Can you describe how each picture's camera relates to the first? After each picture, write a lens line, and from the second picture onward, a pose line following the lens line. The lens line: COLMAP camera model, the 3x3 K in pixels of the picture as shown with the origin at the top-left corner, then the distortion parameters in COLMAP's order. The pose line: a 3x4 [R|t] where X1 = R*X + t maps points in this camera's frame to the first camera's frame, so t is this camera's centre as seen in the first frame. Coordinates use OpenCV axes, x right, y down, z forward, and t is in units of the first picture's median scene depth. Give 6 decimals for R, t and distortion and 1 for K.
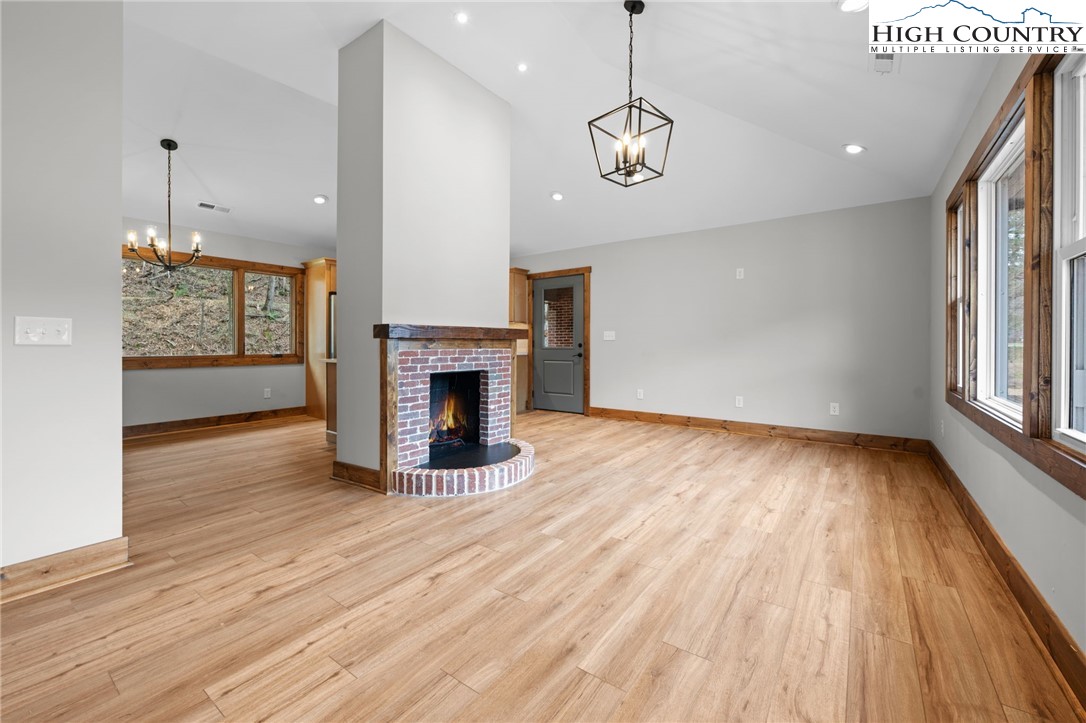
lens RADIAL K [[435.7, 0, 536.8], [0, 435.7, 350.6], [0, 0, 1]] dist [-0.000374, -0.000220]
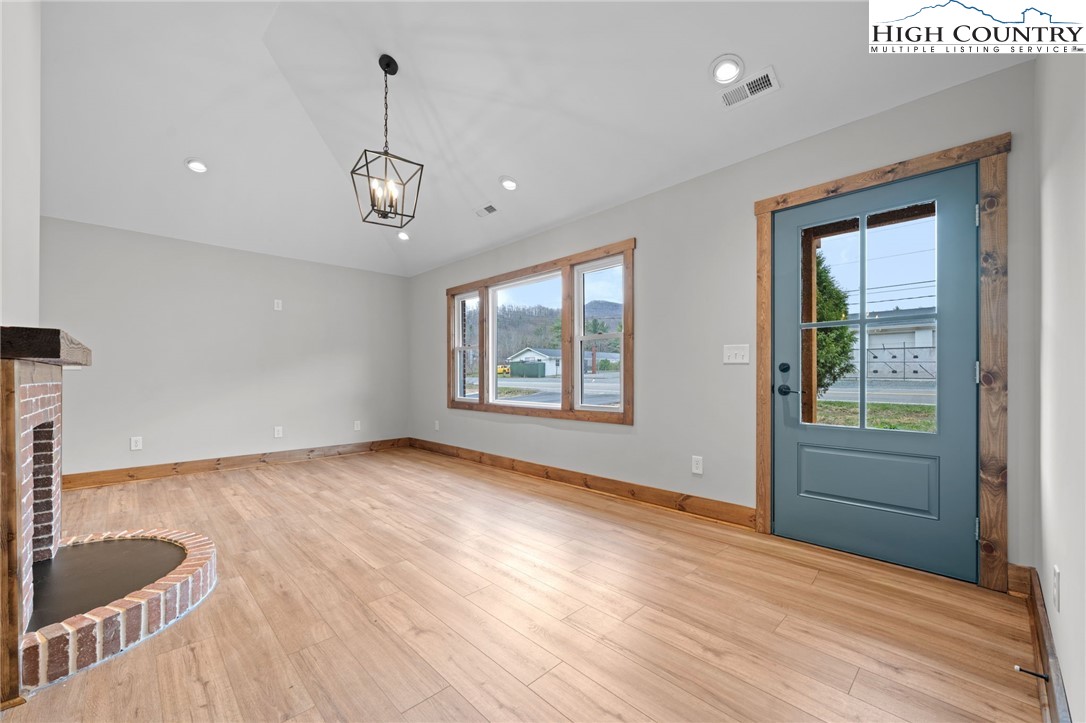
lens RADIAL K [[433.4, 0, 543.4], [0, 433.4, 374.0], [0, 0, 1]] dist [-0.001160, -0.000203]
pose [[0.160217, 0.002125, 0.987080, -0.671804], [0.018958, 0.999807, -0.005230, 0.000108], [-0.986900, 0.019551, 0.160145, 0.366314]]
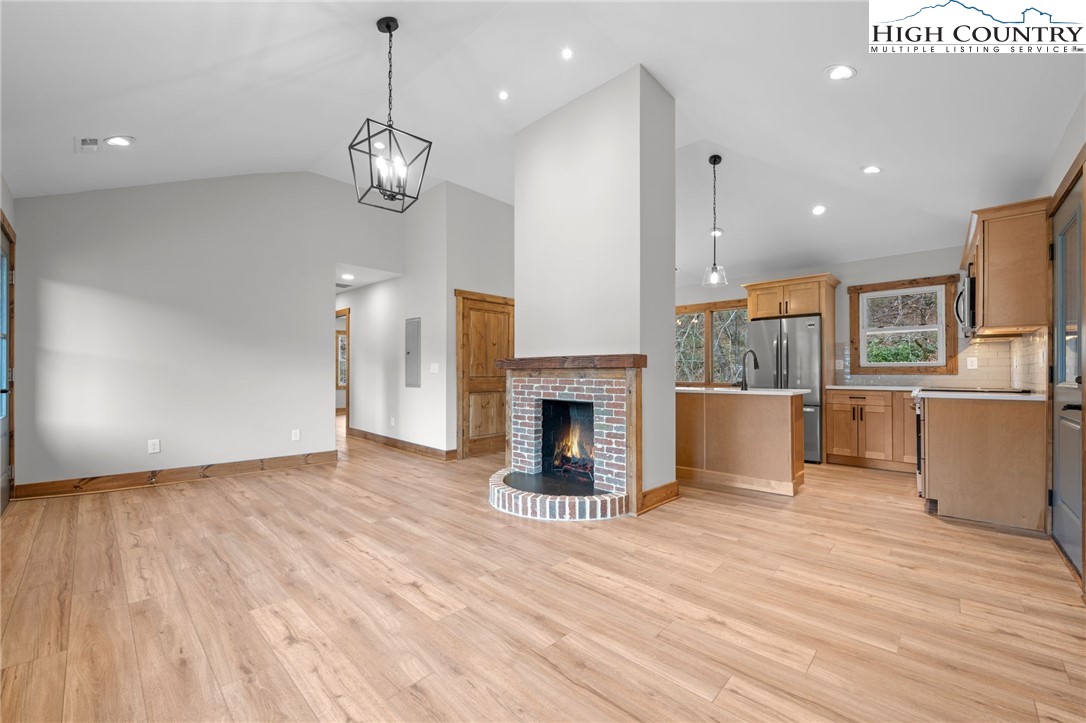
lens RADIAL K [[433.4, 0, 543.4], [0, 433.4, 374.0], [0, 0, 1]] dist [-0.001160, -0.000203]
pose [[-0.119040, 0.002115, -0.992887, 0.951088], [-0.018142, 0.999826, 0.004304, -0.019841], [0.992724, 0.018525, -0.118981, 1.222793]]
